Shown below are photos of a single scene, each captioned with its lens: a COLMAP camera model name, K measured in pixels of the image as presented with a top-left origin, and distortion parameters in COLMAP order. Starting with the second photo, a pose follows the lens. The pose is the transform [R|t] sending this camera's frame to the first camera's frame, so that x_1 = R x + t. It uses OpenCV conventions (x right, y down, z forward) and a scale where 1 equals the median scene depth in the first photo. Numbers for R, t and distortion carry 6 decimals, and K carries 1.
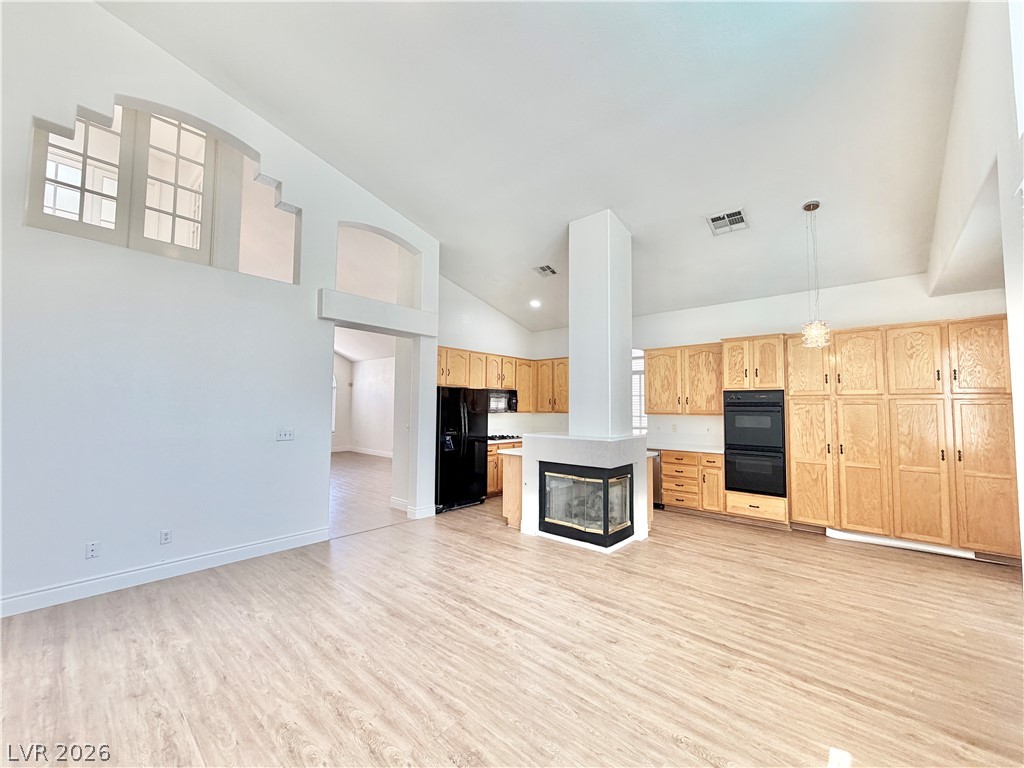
lens RADIAL K [[409.8, 0, 508.3], [0, 409.8, 385.3], [0, 0, 1]] dist [0.000512, 0.000096]
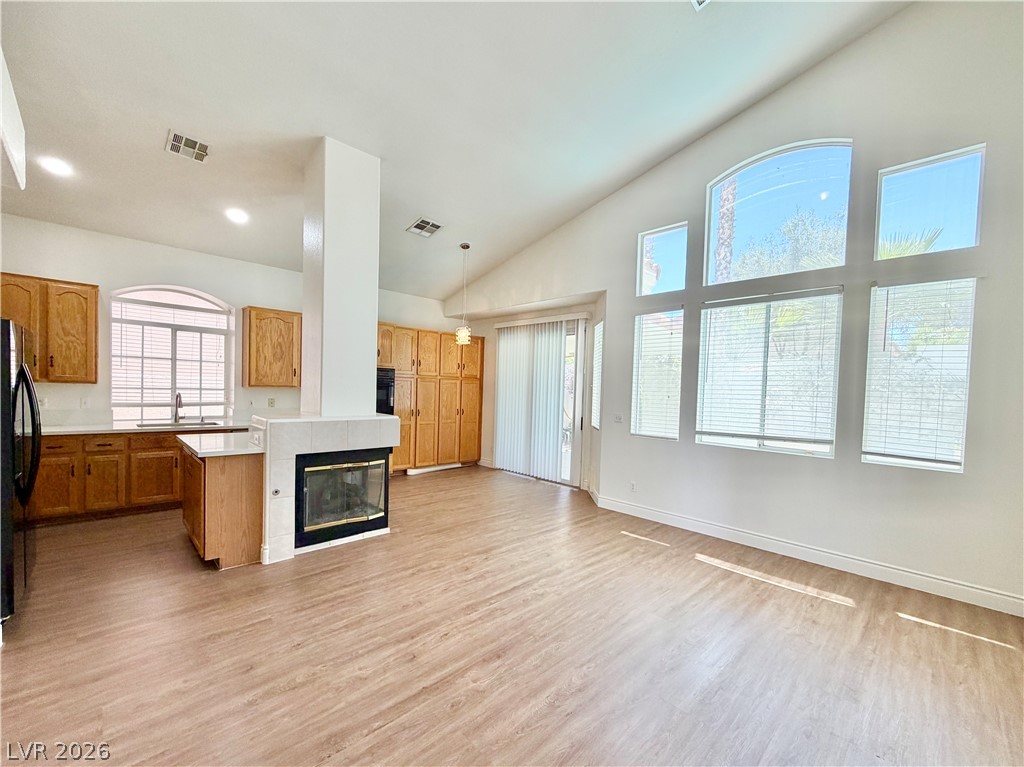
lens RADIAL K [[424.0, 0, 508.8], [0, 424.0, 402.9], [0, 0, 1]] dist [-0.000062, -0.000125]
pose [[0.068830, -0.038937, 0.996868, -0.651668], [-0.085928, 0.995293, 0.044808, 0.028181], [-0.993921, -0.088744, 0.065160, 0.597001]]
